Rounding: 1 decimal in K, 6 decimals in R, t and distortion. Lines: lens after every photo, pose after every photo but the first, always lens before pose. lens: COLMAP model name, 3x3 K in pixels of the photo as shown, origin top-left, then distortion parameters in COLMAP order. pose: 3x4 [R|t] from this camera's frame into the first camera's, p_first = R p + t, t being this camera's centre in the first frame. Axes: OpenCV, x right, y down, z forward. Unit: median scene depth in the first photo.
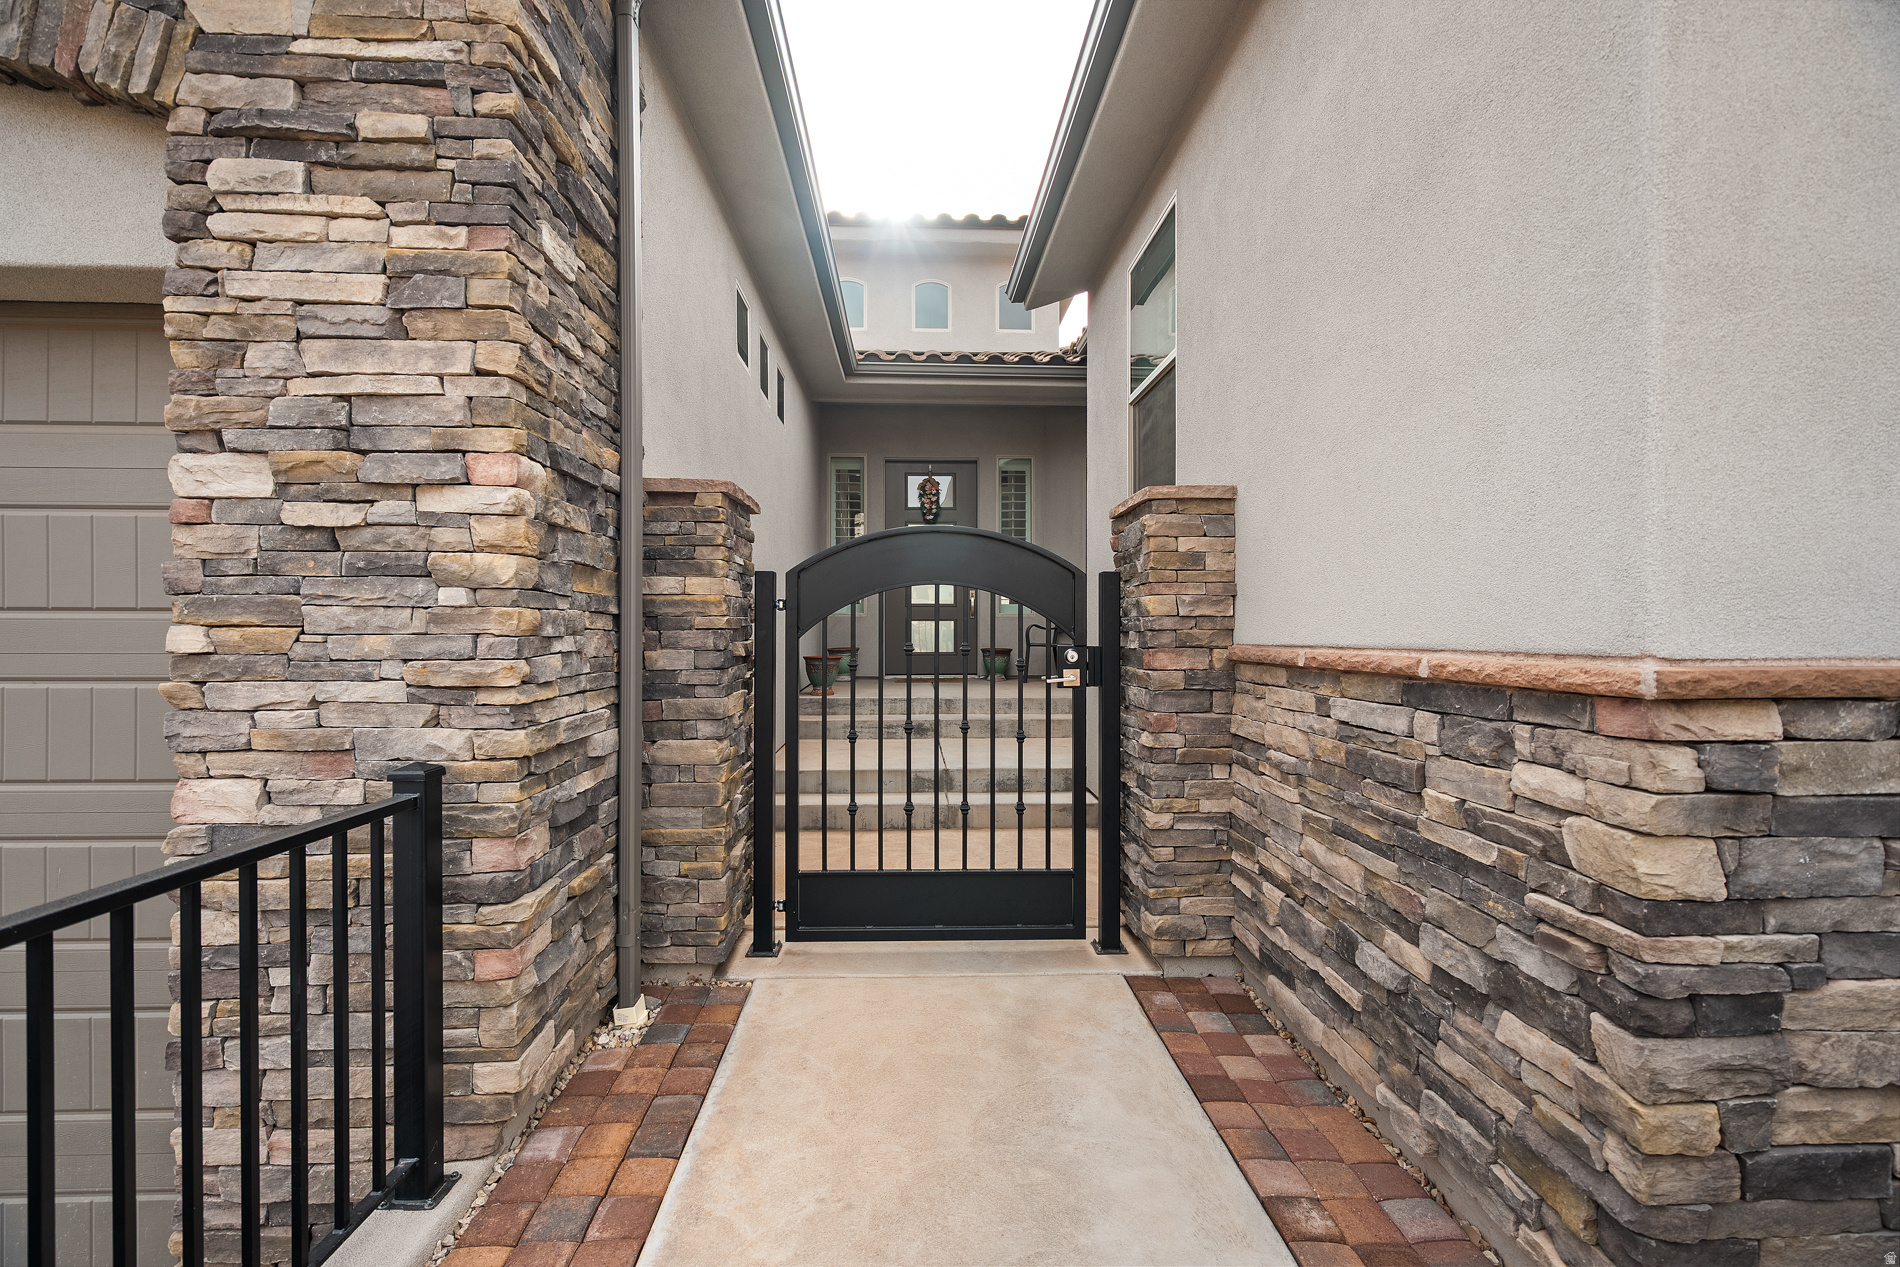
lens RADIAL K [[875.5, 0, 950.2], [0, 875.5, 631.9], [0, 0, 1]] dist [-0.000027, 0.000000]
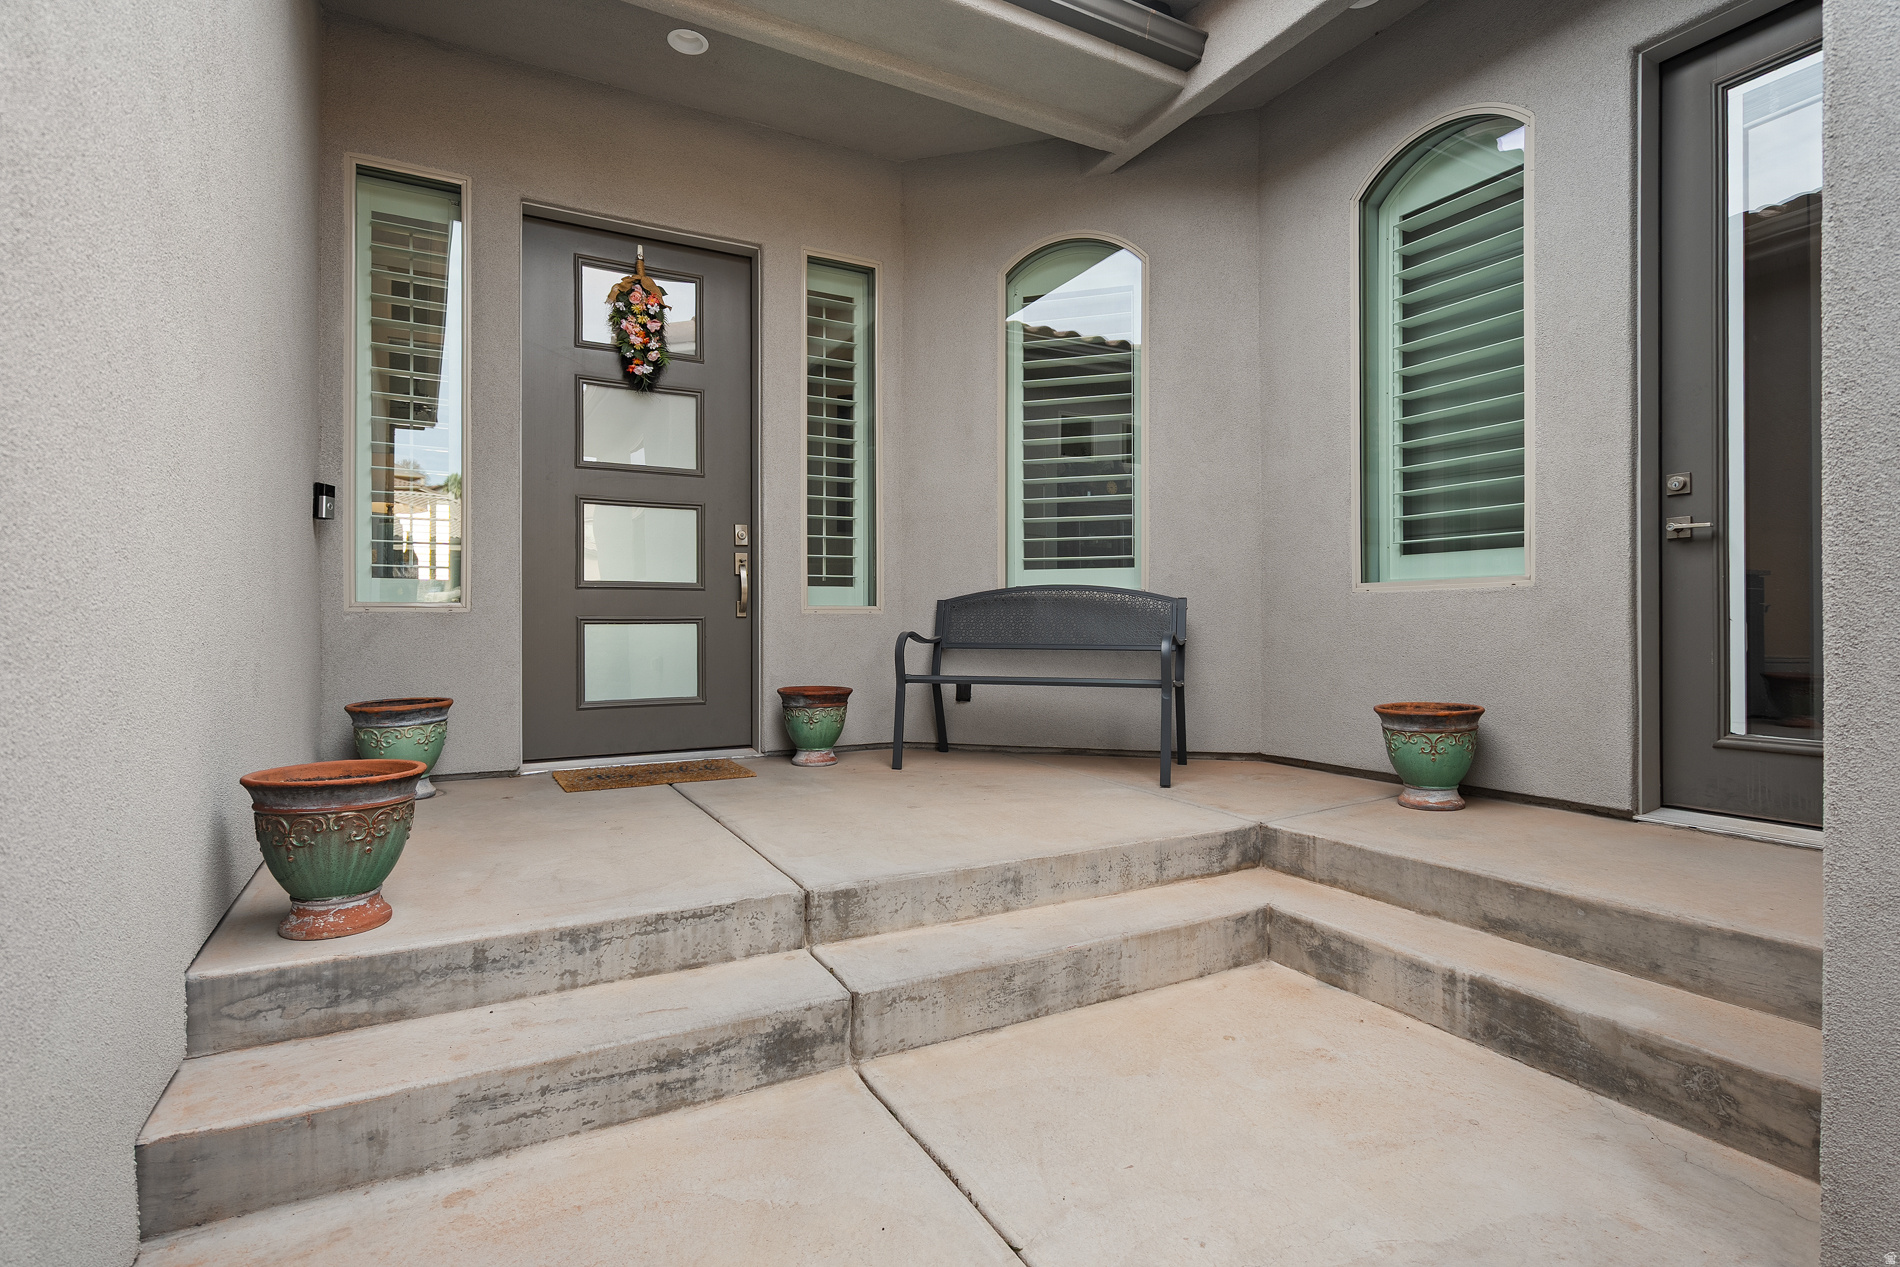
lens RADIAL K [[903.9, 0, 947.7], [0, 903.9, 628.5], [0, 0, 1]] dist [-0.000075, 0.000004]
pose [[0.899576, -0.000089, 0.436765, -0.078694], [0.000530, 0.999999, -0.000888, -0.010357], [-0.436765, 0.001031, 0.899575, 0.556661]]
